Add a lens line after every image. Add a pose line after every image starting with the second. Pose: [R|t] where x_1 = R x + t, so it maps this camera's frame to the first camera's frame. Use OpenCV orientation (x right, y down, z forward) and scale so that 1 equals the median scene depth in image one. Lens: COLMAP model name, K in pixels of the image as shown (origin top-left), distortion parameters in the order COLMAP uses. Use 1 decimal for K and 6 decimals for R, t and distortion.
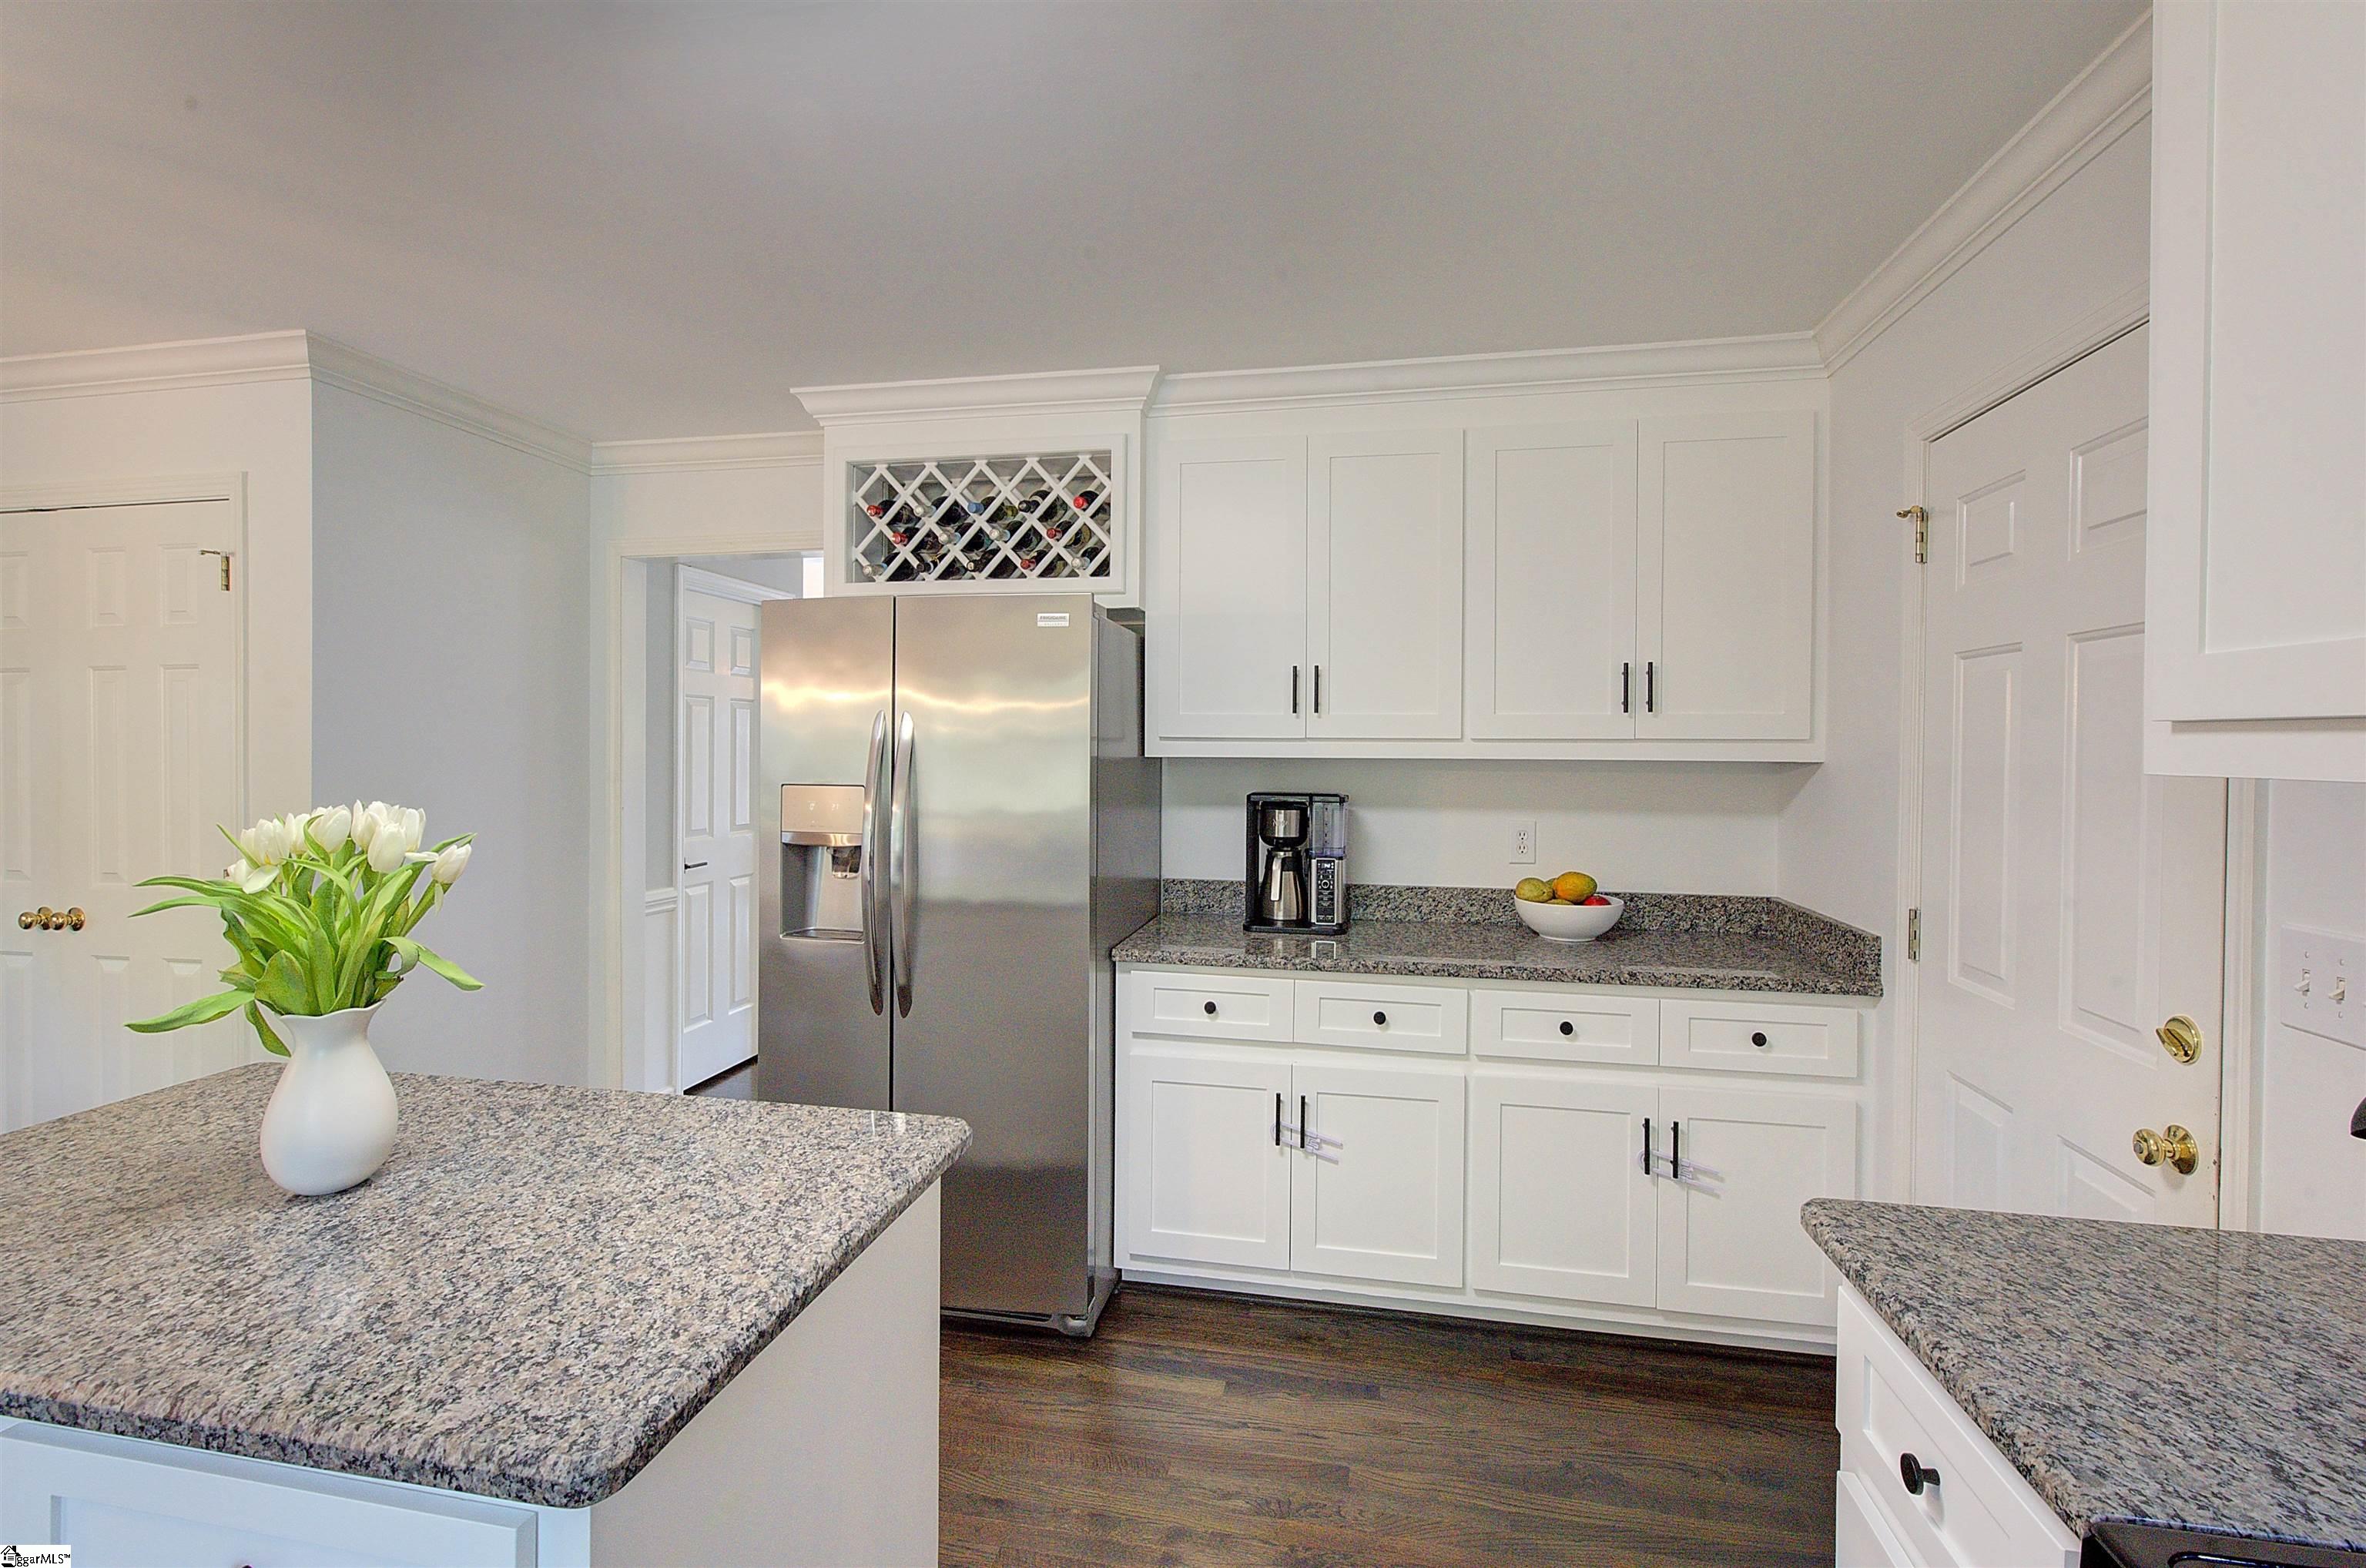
lens RADIAL K [[1065.0, 0, 1178.0], [0, 1065.0, 753.3], [0, 0, 1]] dist [0.000219, 0.000138]
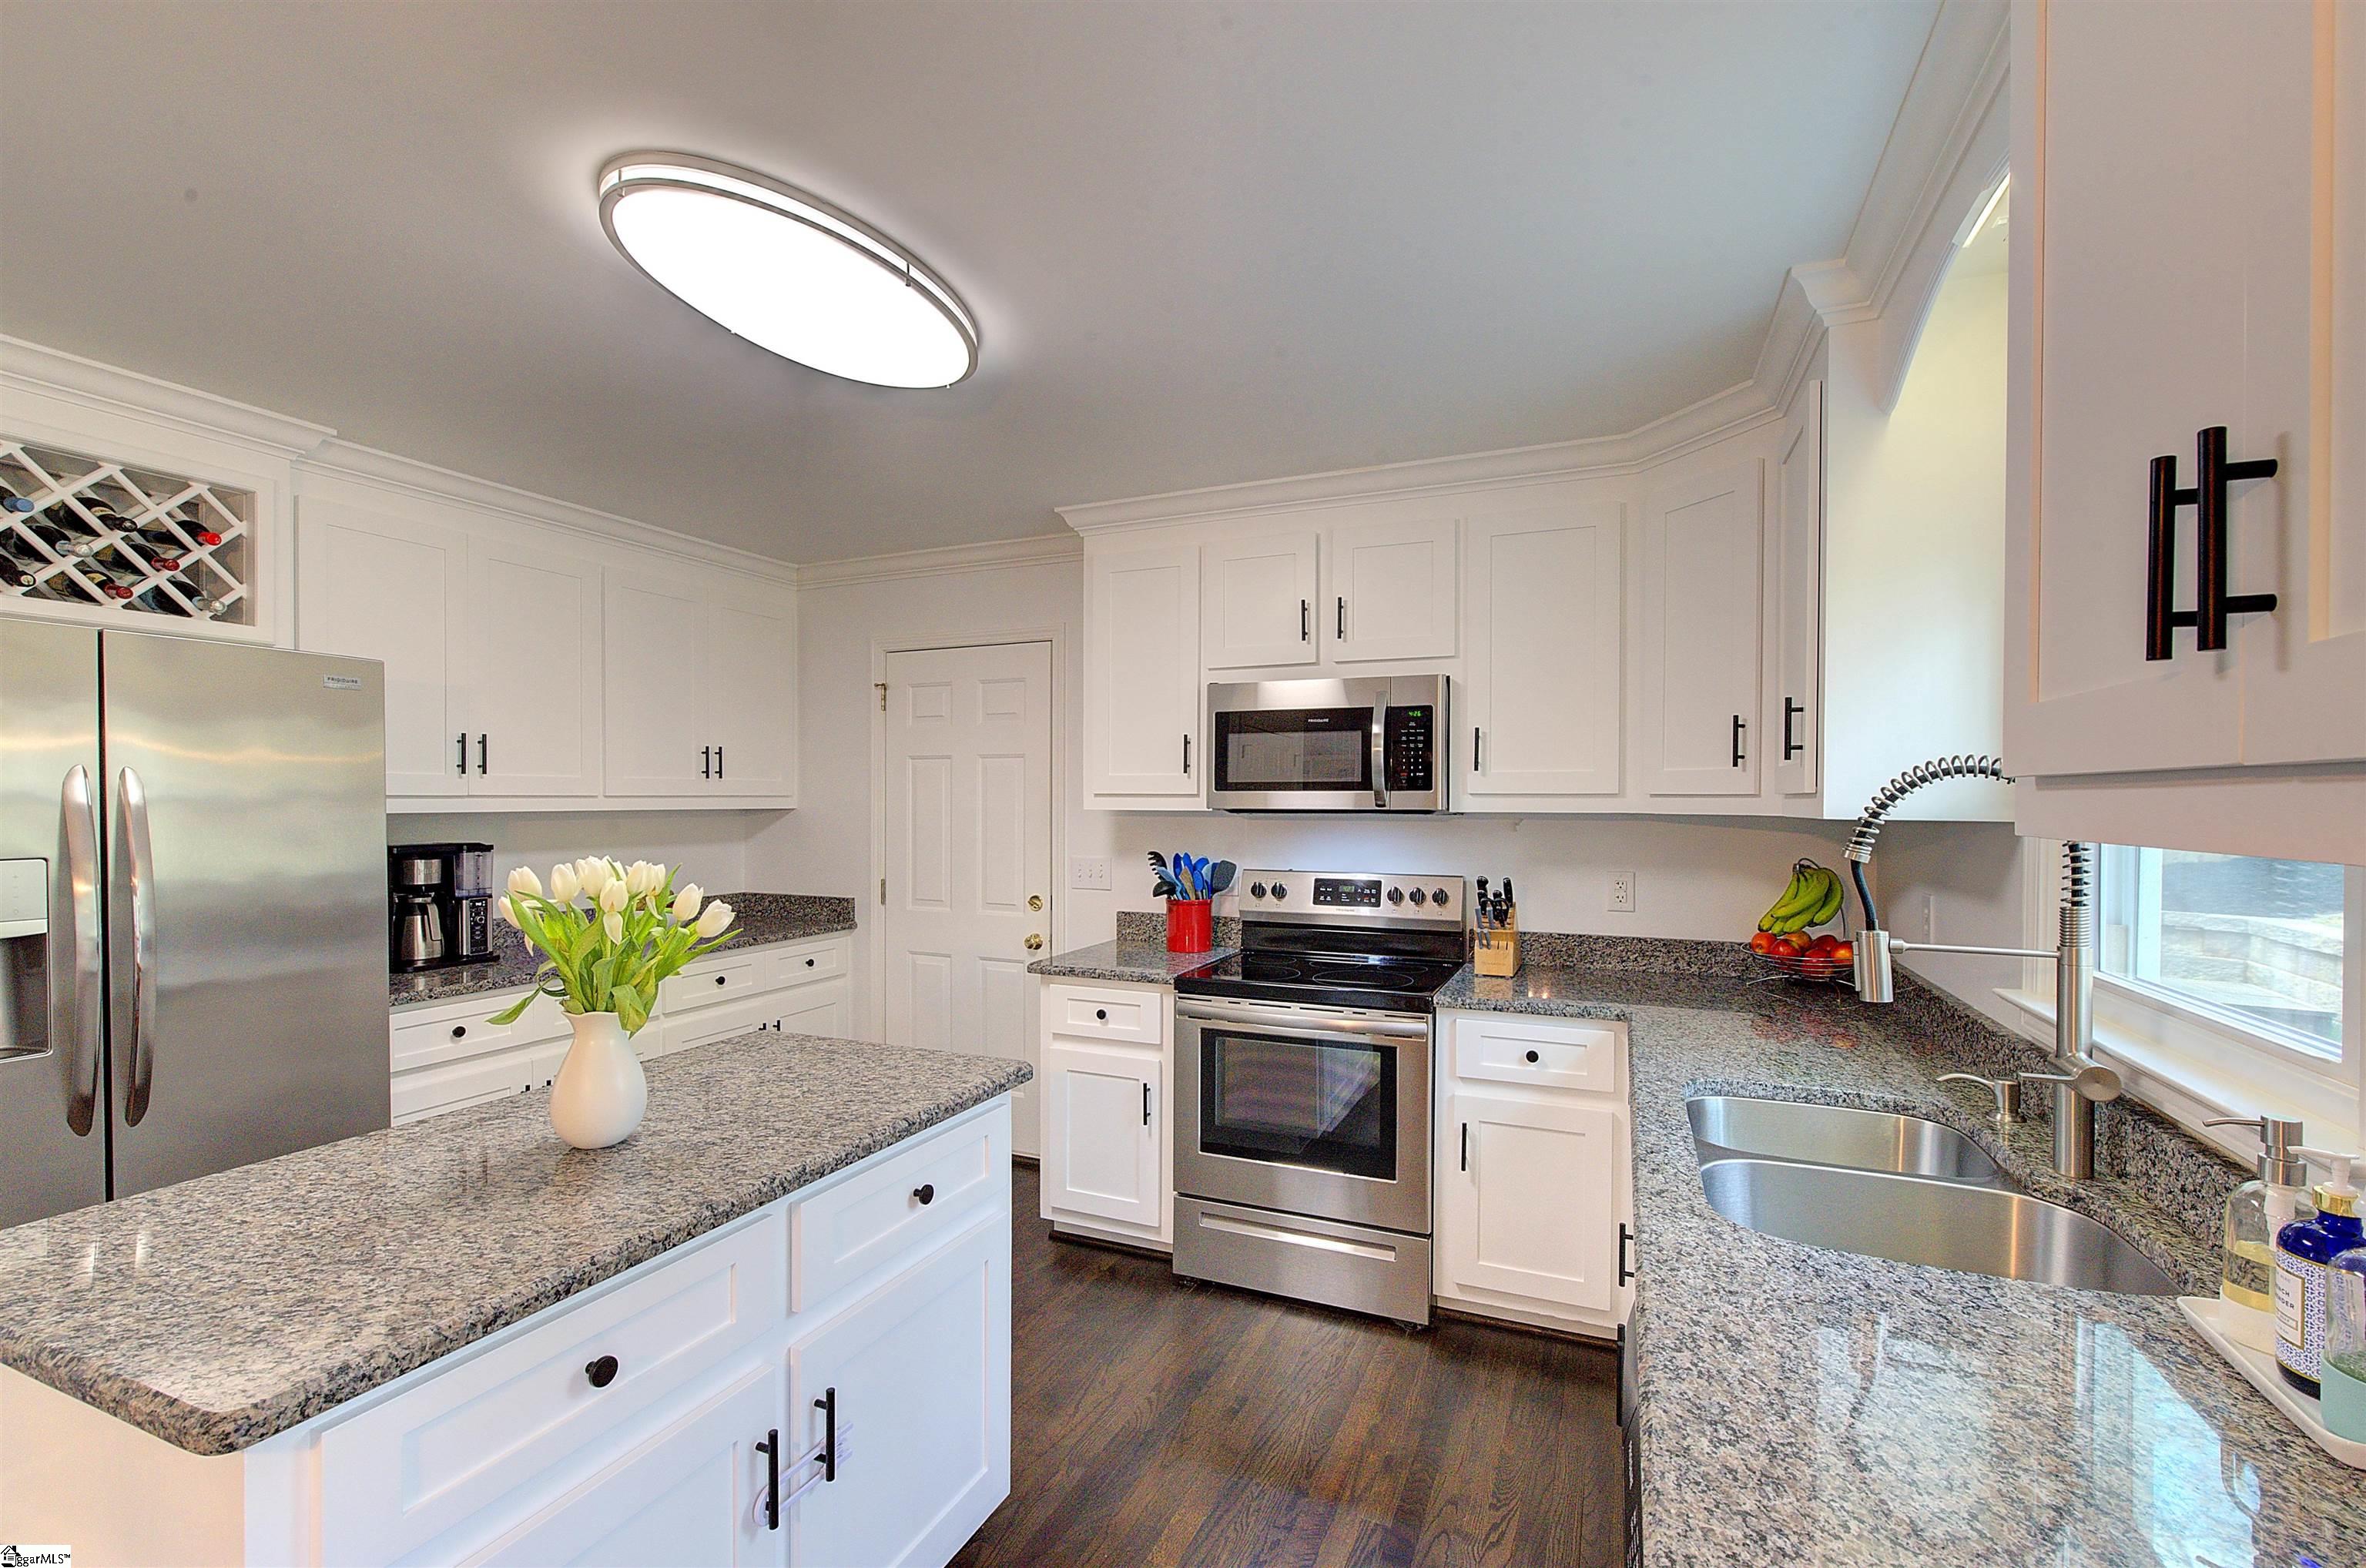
lens RADIAL K [[1007.4, 0, 1200.0], [0, 1007.4, 812.4], [0, 0, 1]] dist [-0.001181, -0.000072]
pose [[0.206261, -0.016447, 0.978359, -0.827782], [0.006098, 0.999861, 0.015522, -0.006951], [-0.978478, 0.002764, 0.206333, 0.006657]]
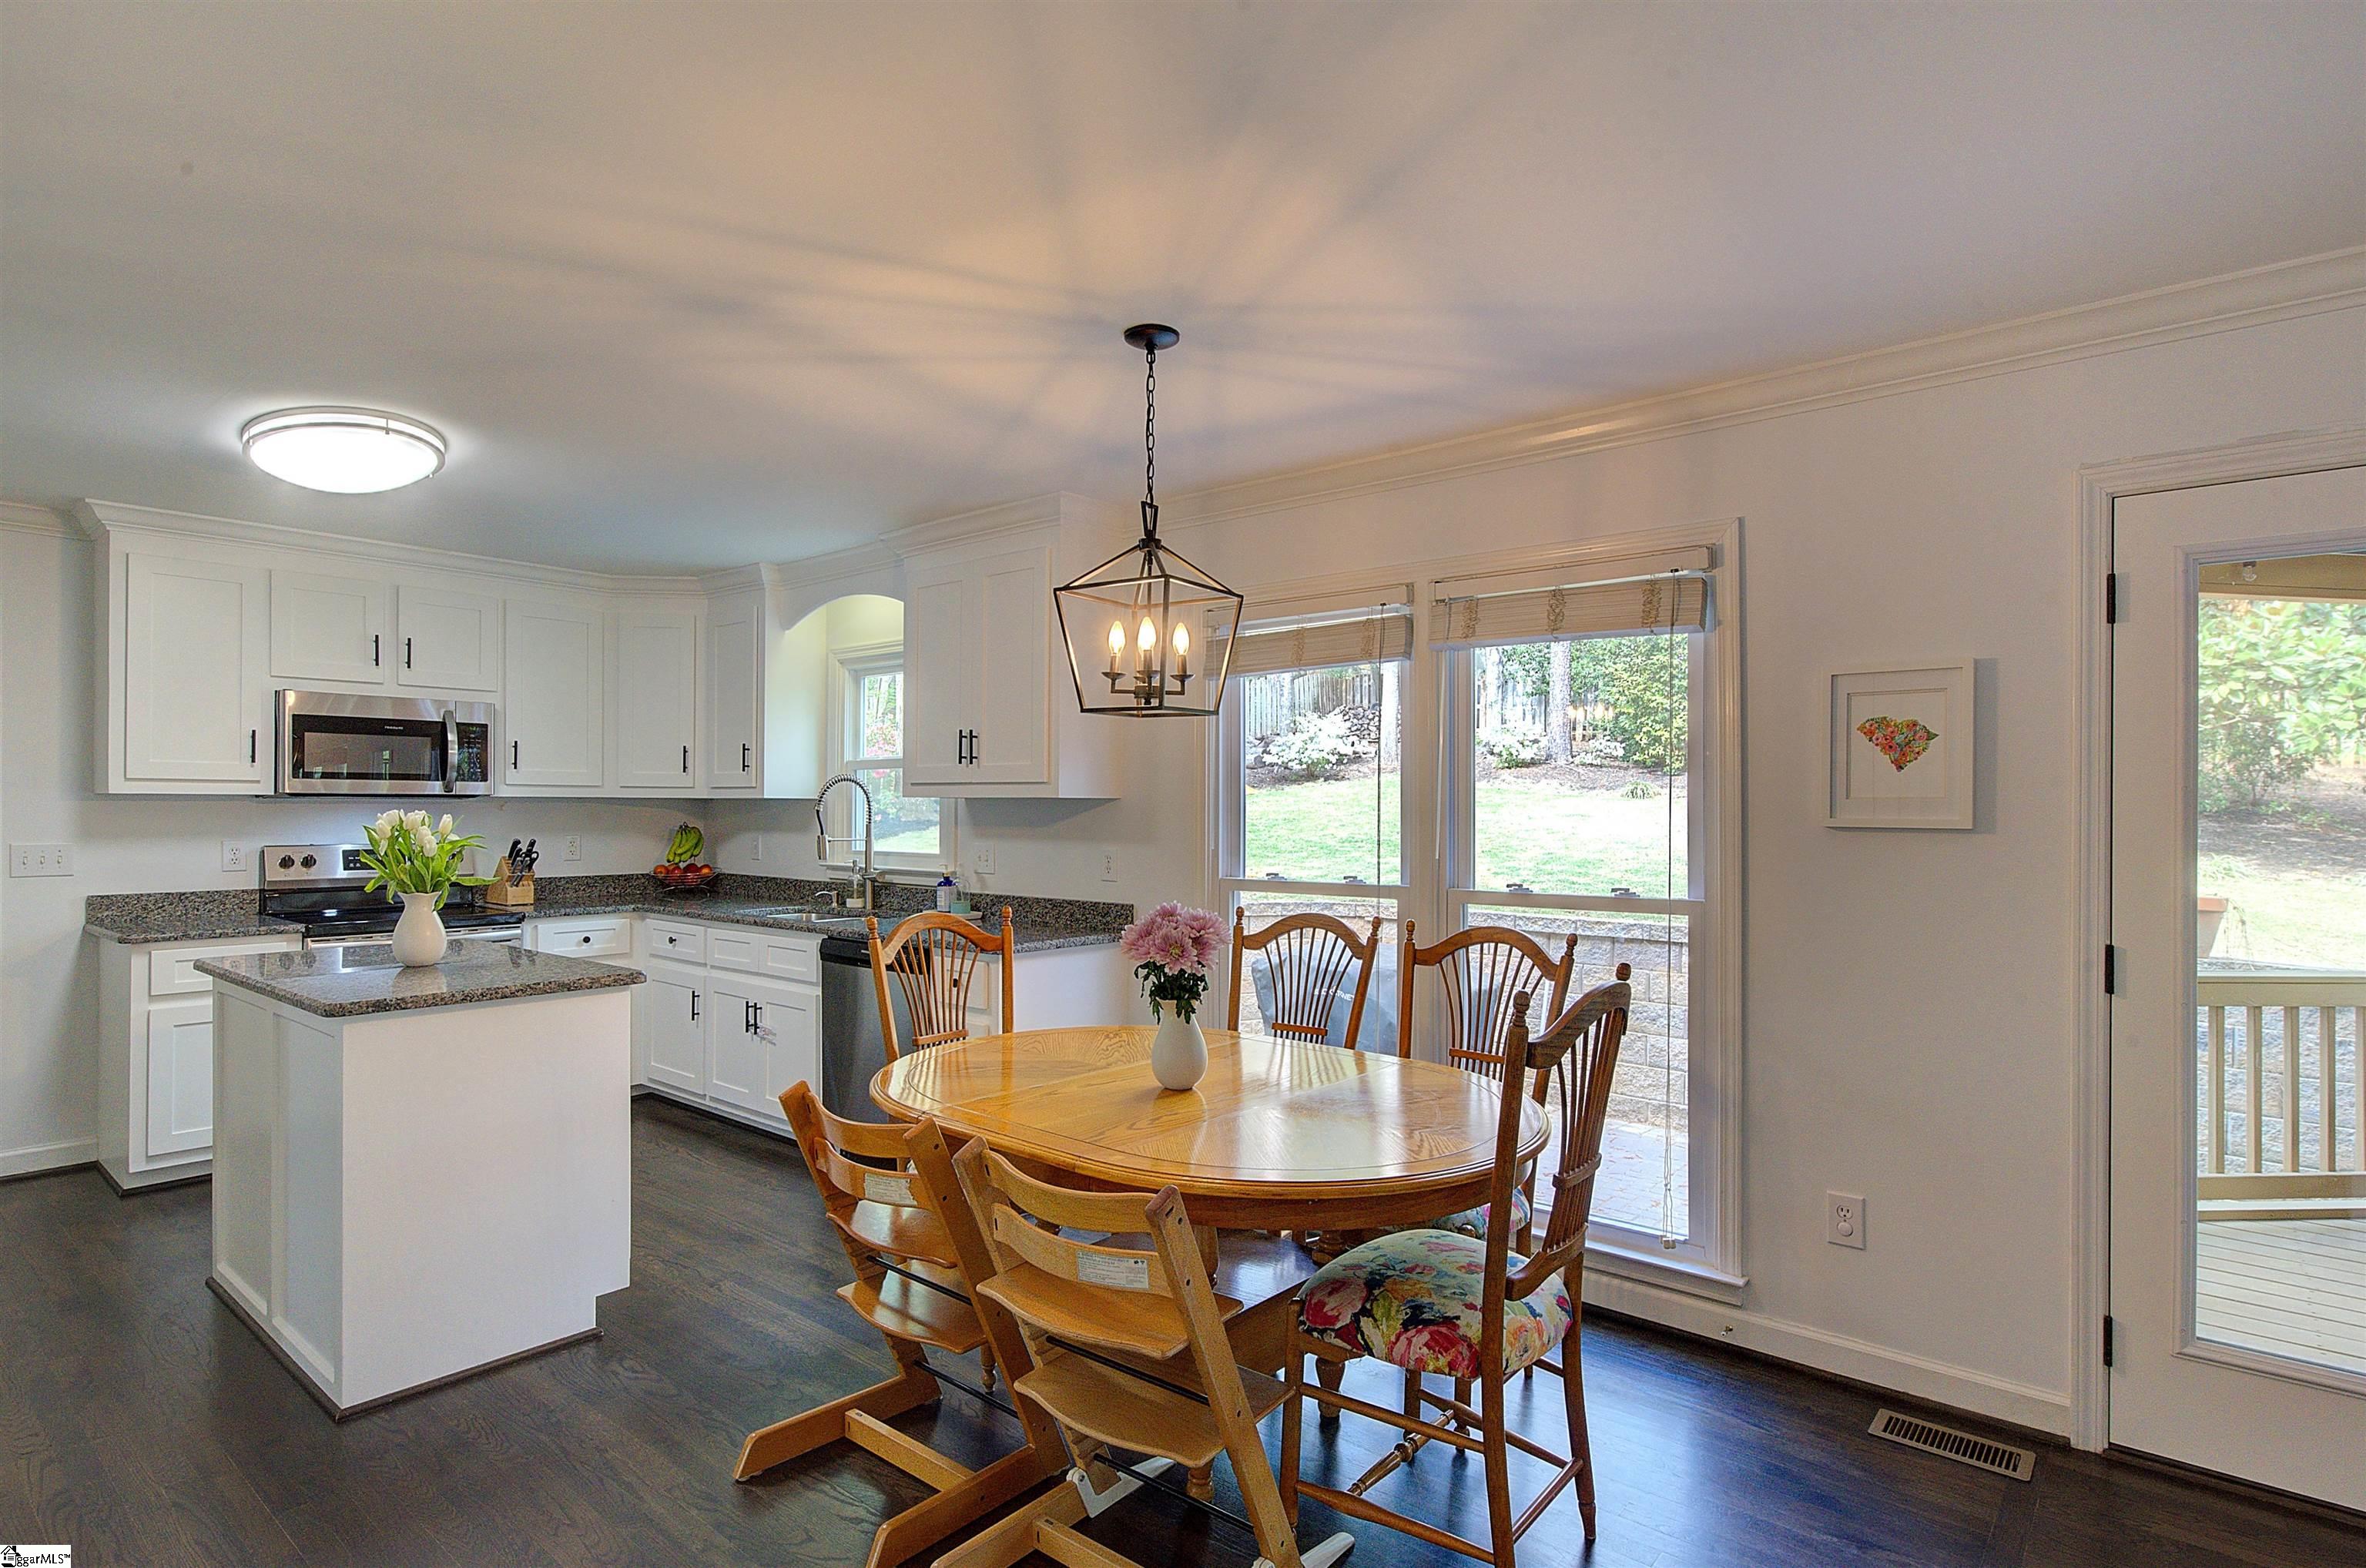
lens RADIAL K [[1200.8, 0, 1189.7], [0, 1200.8, 813.3], [0, 0, 1]] dist [0.001872, 0.001383]
pose [[-0.876338, -0.012305, 0.481540, -1.583778], [-0.005750, 0.999870, 0.015087, 0.002521], [-0.481663, 0.010452, -0.876294, 1.082095]]
